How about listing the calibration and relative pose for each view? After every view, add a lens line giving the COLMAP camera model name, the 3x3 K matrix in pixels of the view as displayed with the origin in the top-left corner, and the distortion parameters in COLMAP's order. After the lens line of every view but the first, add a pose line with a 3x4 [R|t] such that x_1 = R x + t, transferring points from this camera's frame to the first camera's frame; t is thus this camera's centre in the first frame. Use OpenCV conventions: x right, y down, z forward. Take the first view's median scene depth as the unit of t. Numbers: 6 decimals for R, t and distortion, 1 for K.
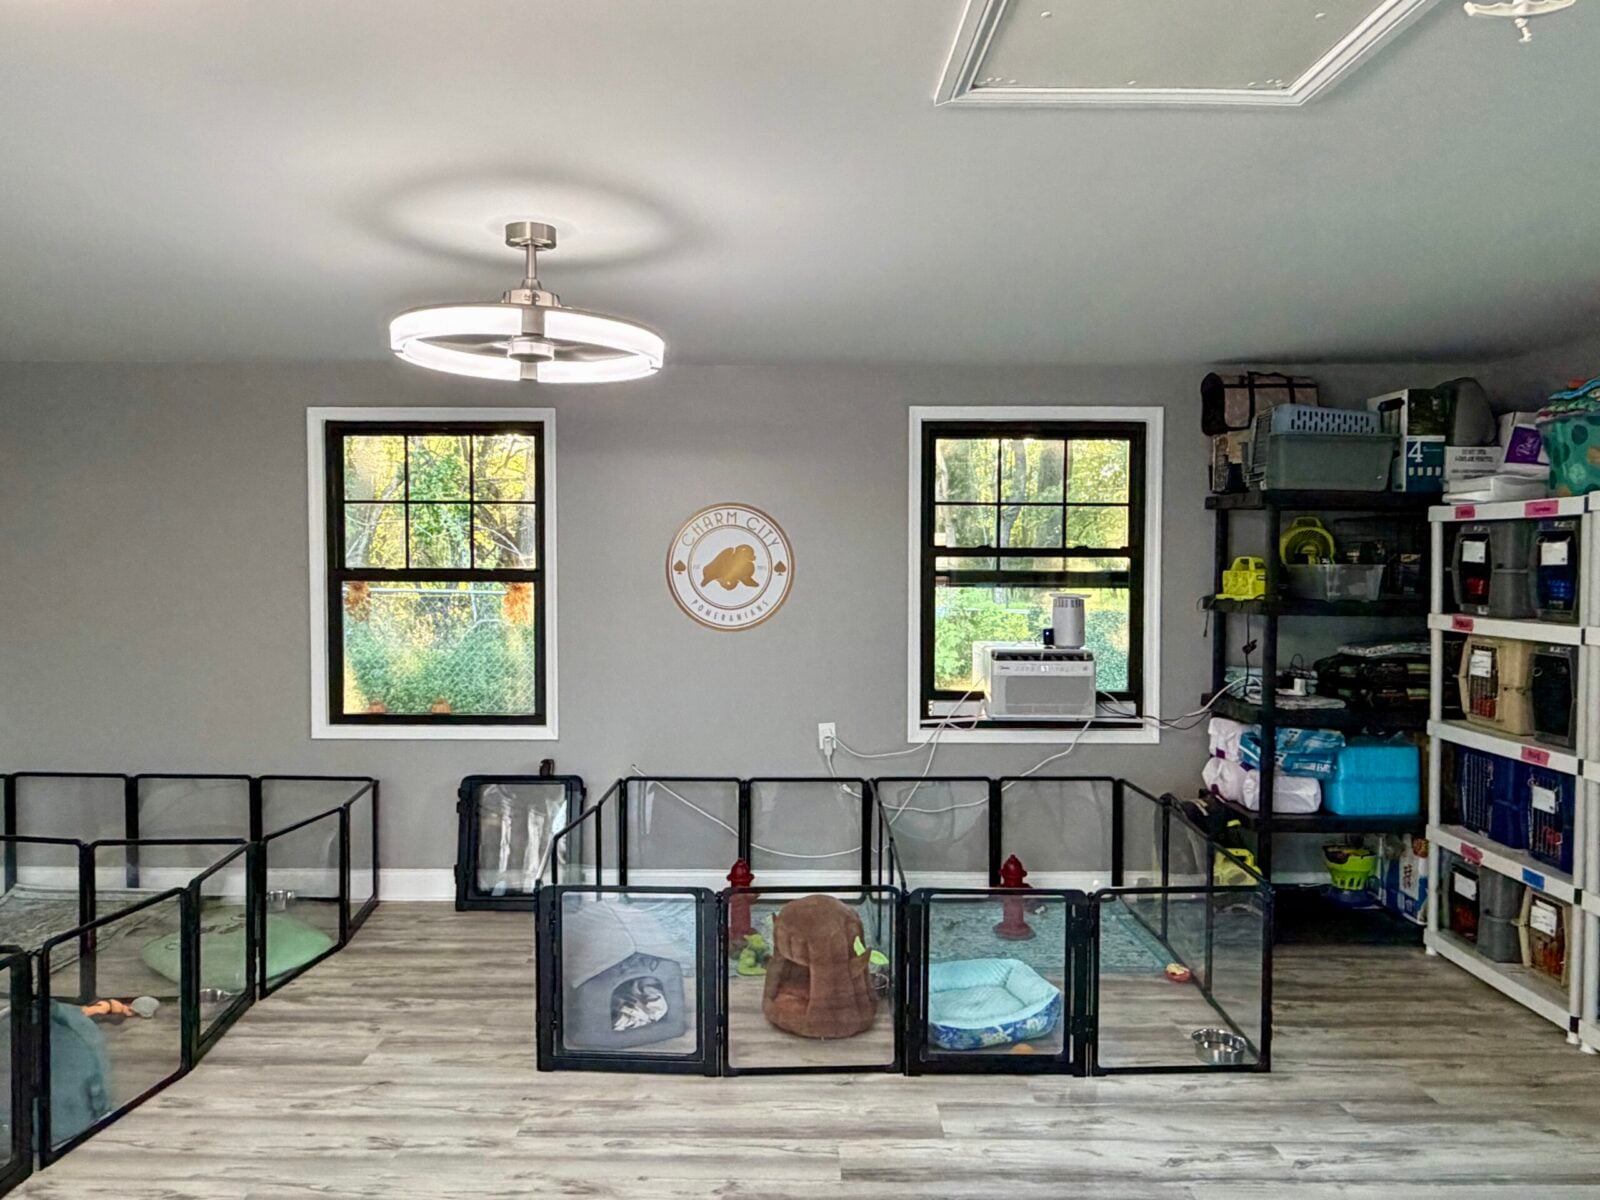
lens RADIAL K [[1089.5, 0, 800.0], [0, 1089.5, 600.0], [0, 0, 1]] dist [-0.006435, 0.000369]
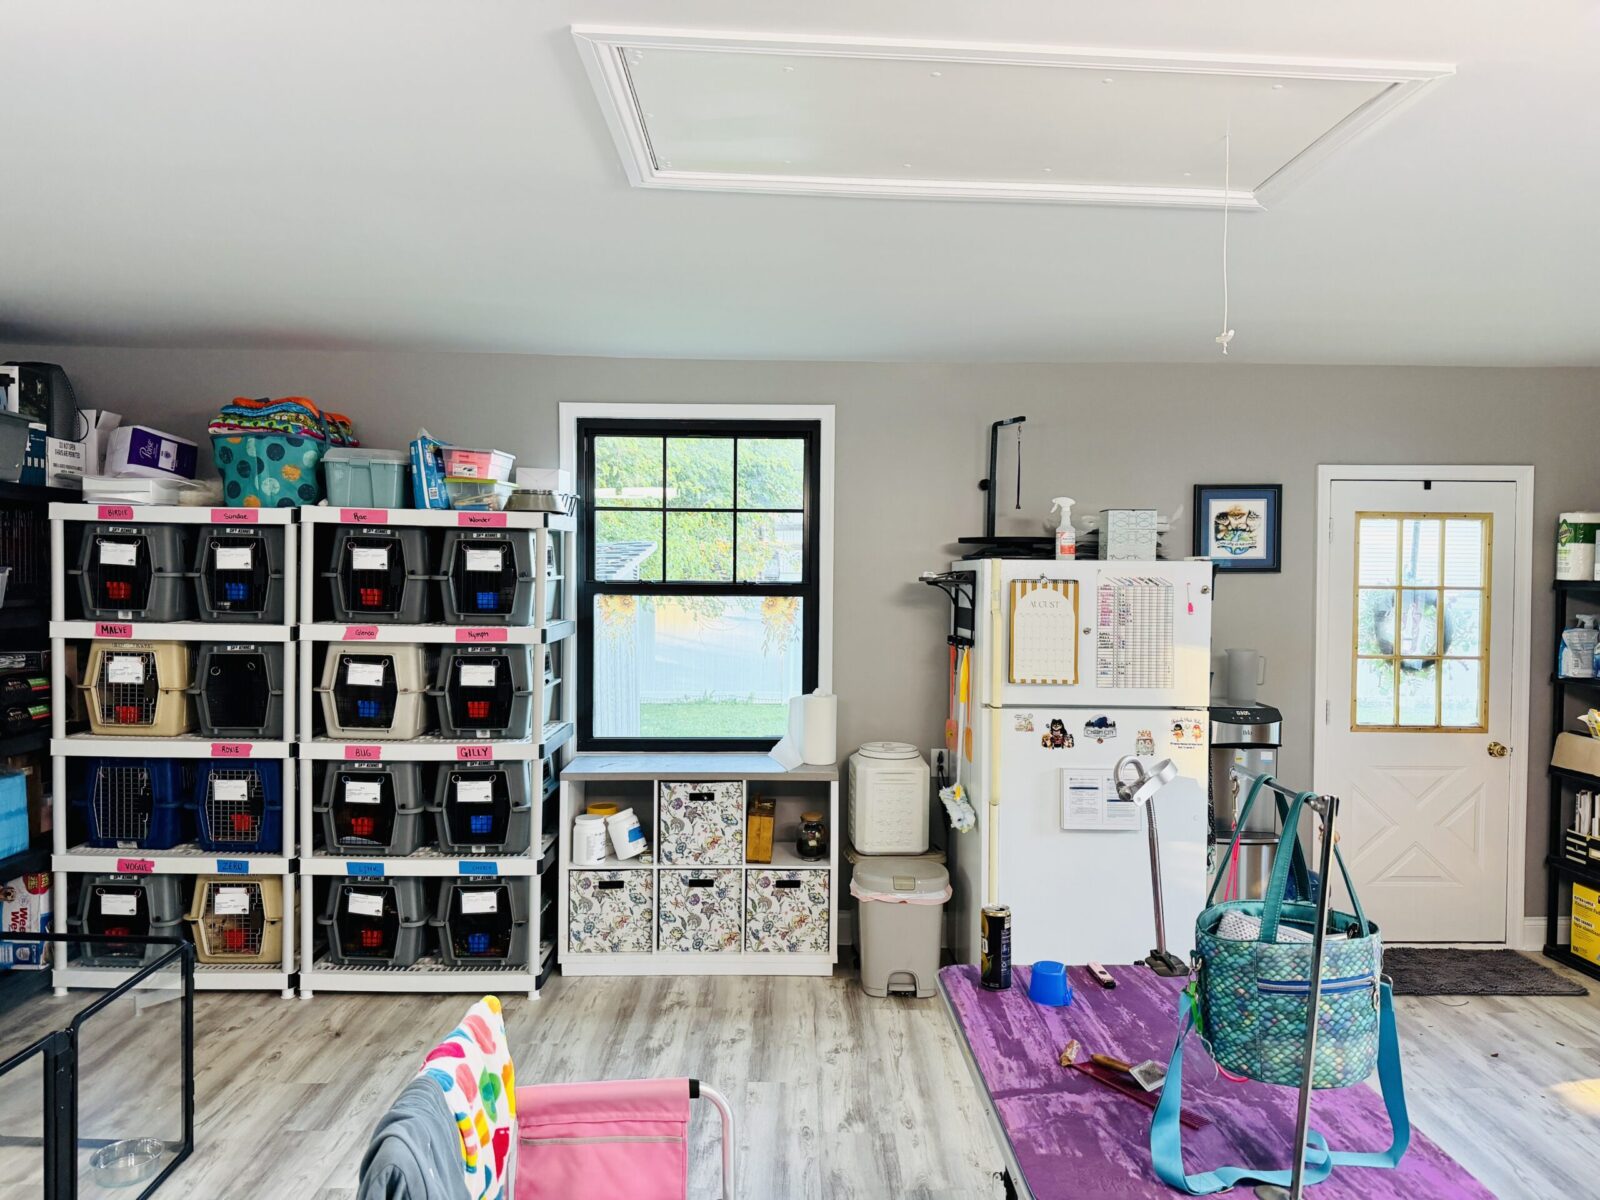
lens RADIAL K [[1089.5, 0, 800.0], [0, 1089.5, 600.0], [0, 0, 1]] dist [-0.006435, 0.000369]
pose [[0.018357, -0.022452, 0.999579, -0.336186], [0.021112, 0.999534, 0.022064, -0.012610], [-0.999609, 0.020698, 0.018823, 0.390763]]
